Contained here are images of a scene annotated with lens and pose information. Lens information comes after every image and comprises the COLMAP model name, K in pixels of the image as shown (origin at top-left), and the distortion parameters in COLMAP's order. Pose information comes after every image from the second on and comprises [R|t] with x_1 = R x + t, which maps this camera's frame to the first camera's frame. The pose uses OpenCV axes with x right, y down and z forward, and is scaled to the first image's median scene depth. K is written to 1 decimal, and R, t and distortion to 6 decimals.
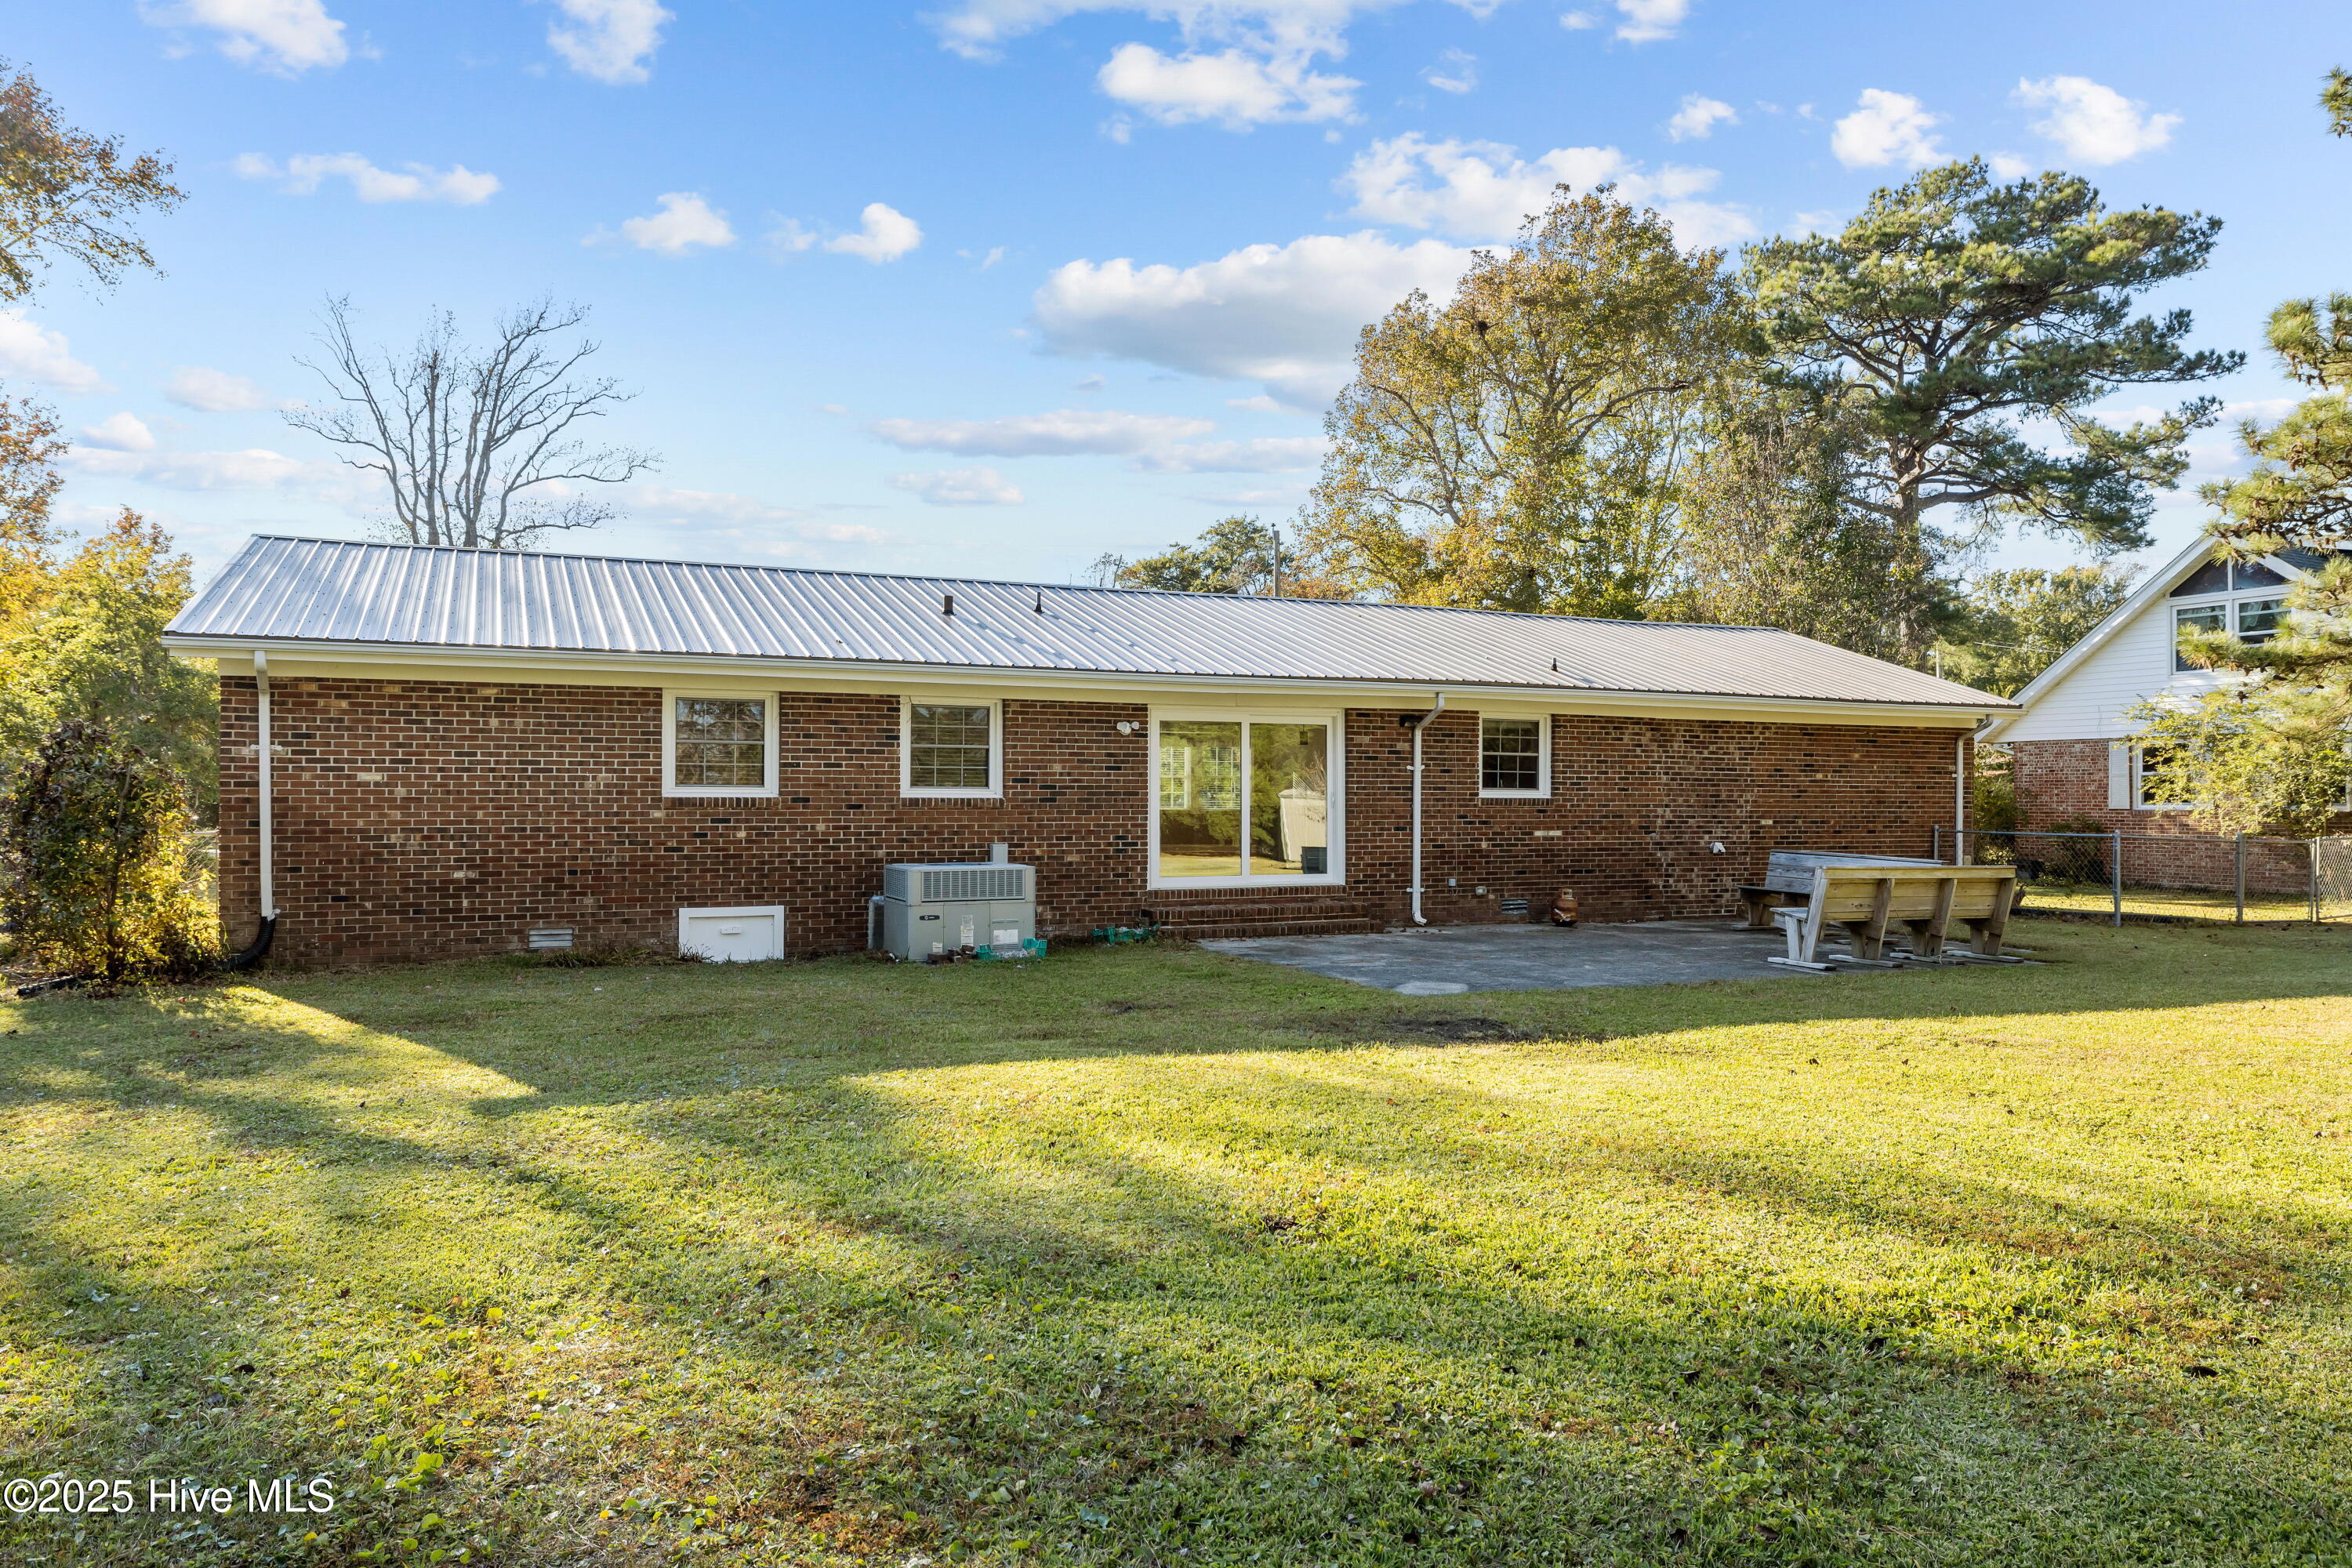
lens RADIAL K [[1475.1, 0, 1174.4], [0, 1475.1, 796.5], [0, 0, 1]] dist [-0.004924, -0.001777]
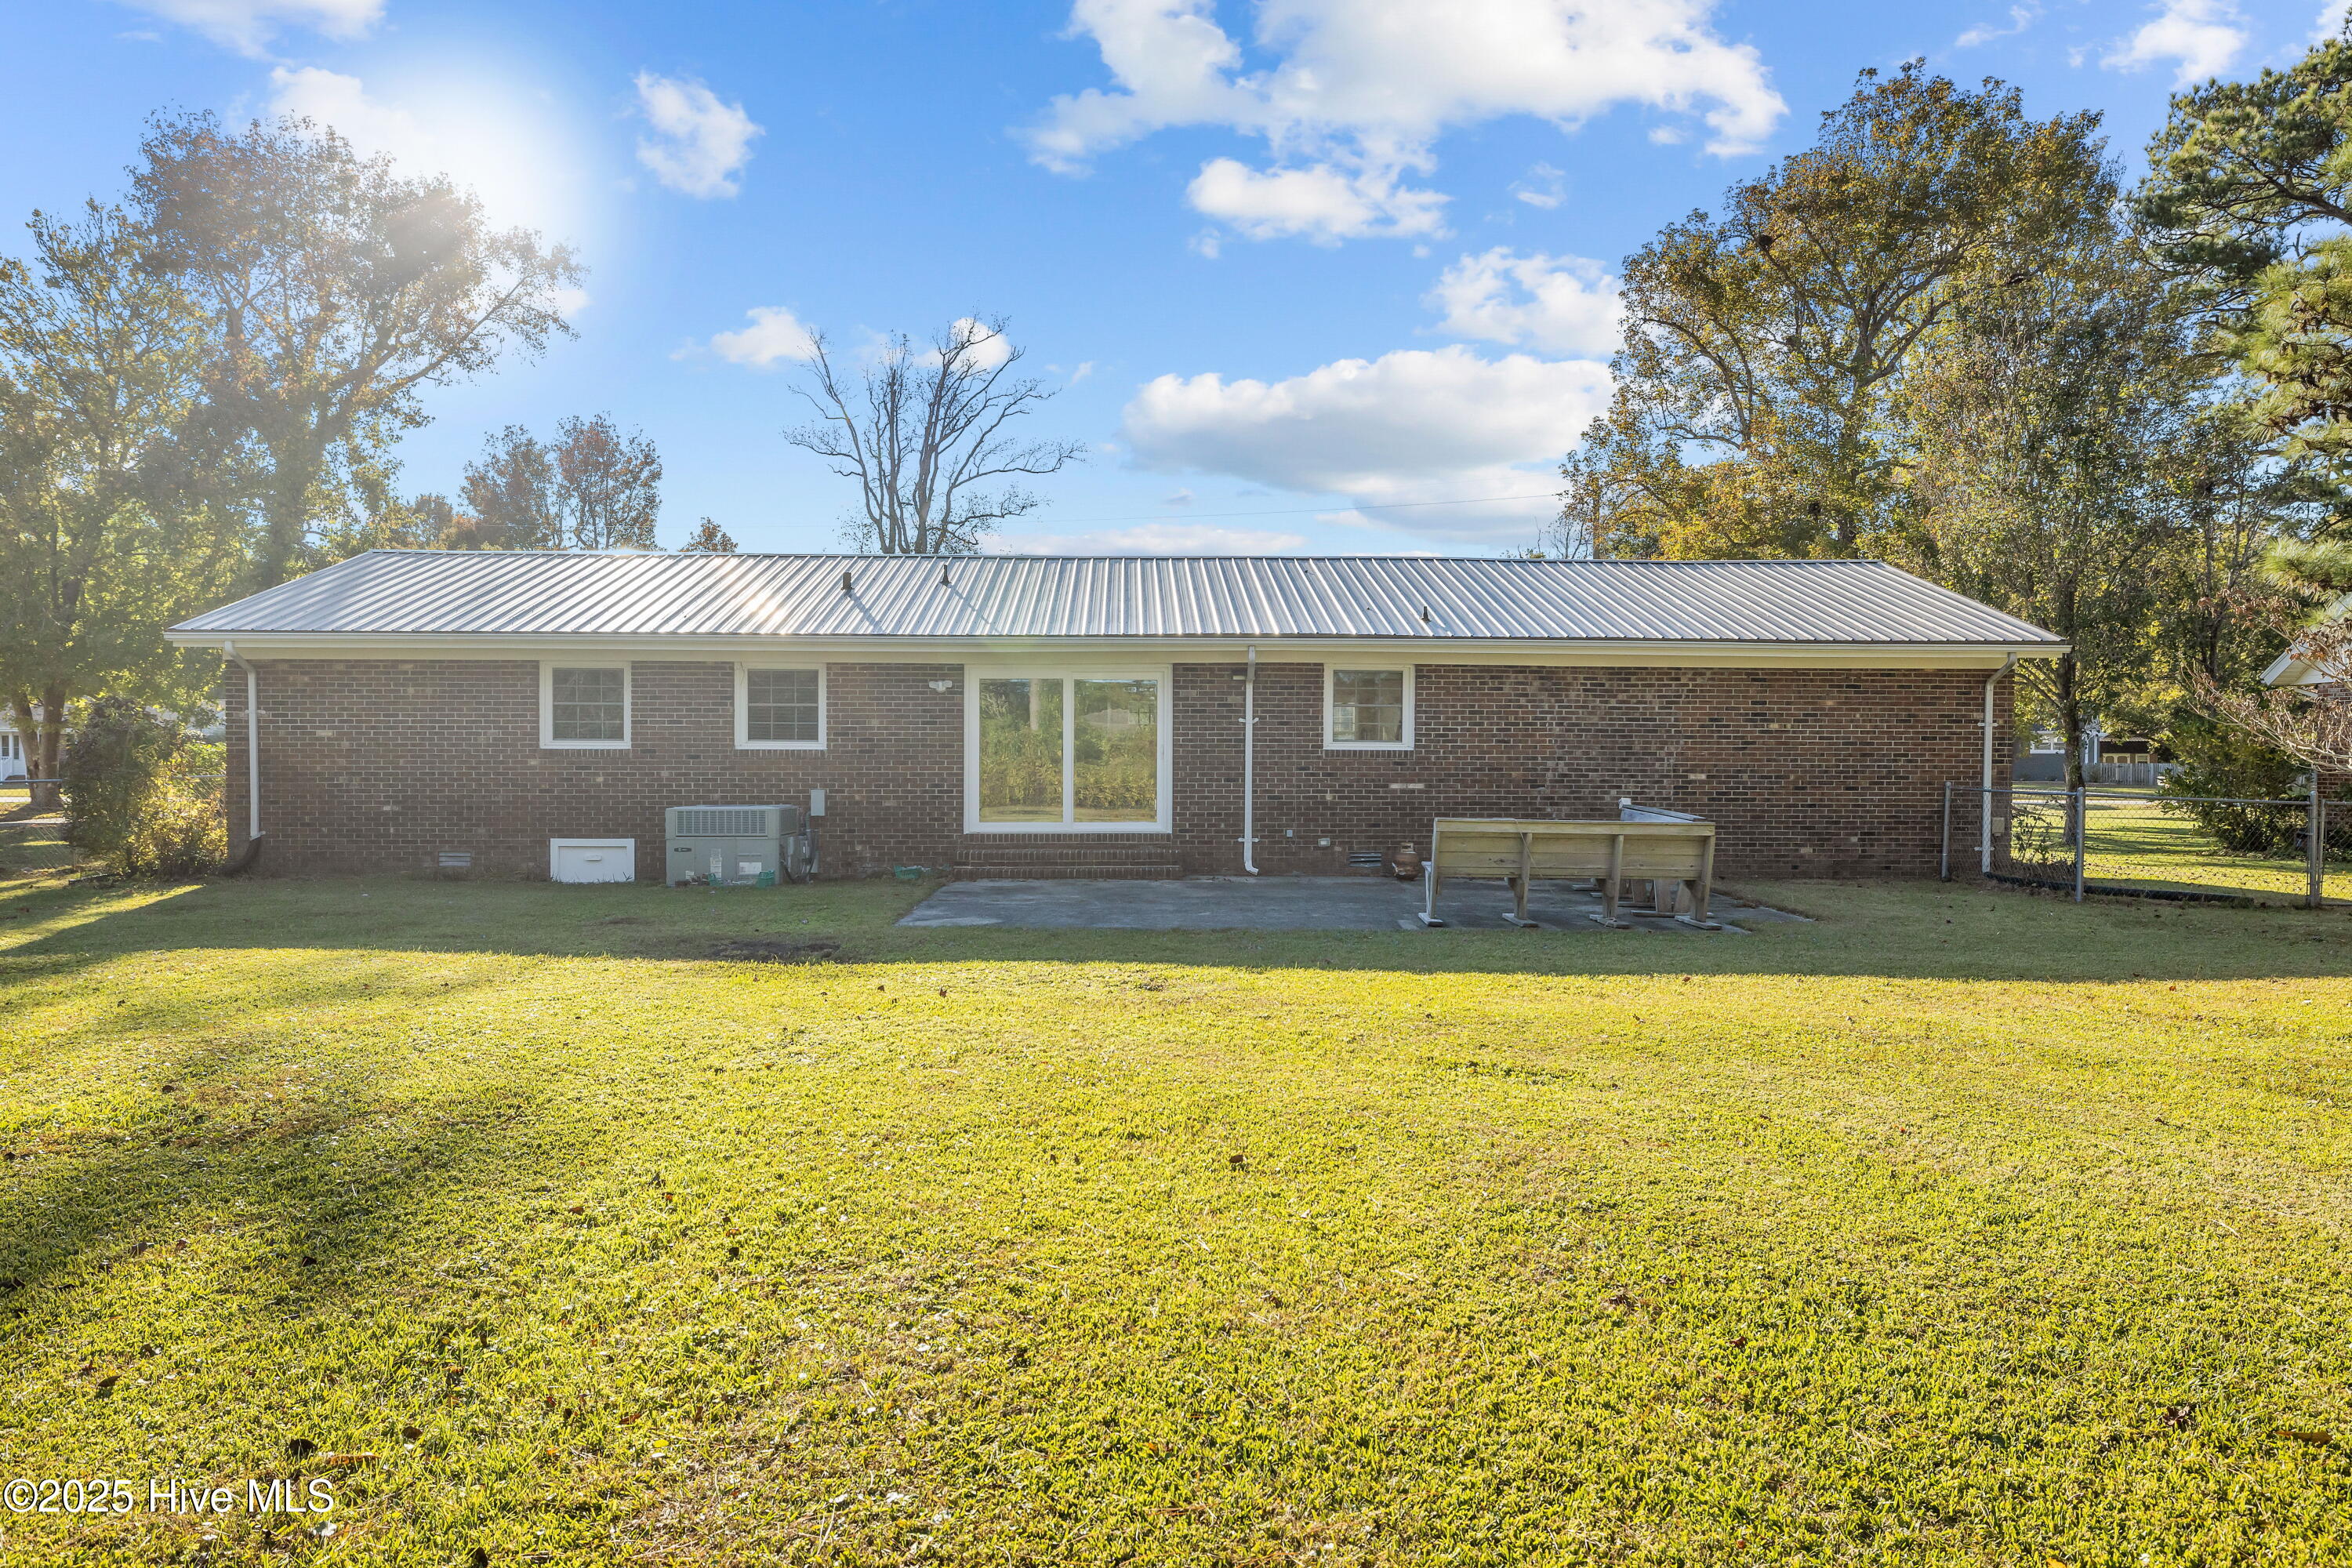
lens RADIAL K [[1438.2, 0, 1167.5], [0, 1438.2, 794.7], [0, 0, 1]] dist [-0.000734, 0.001098]
pose [[0.932444, 0.010043, -0.361176, 0.472463], [-0.000320, 0.999636, 0.026971, 0.005210], [0.361315, -0.025034, 0.932108, 0.051459]]
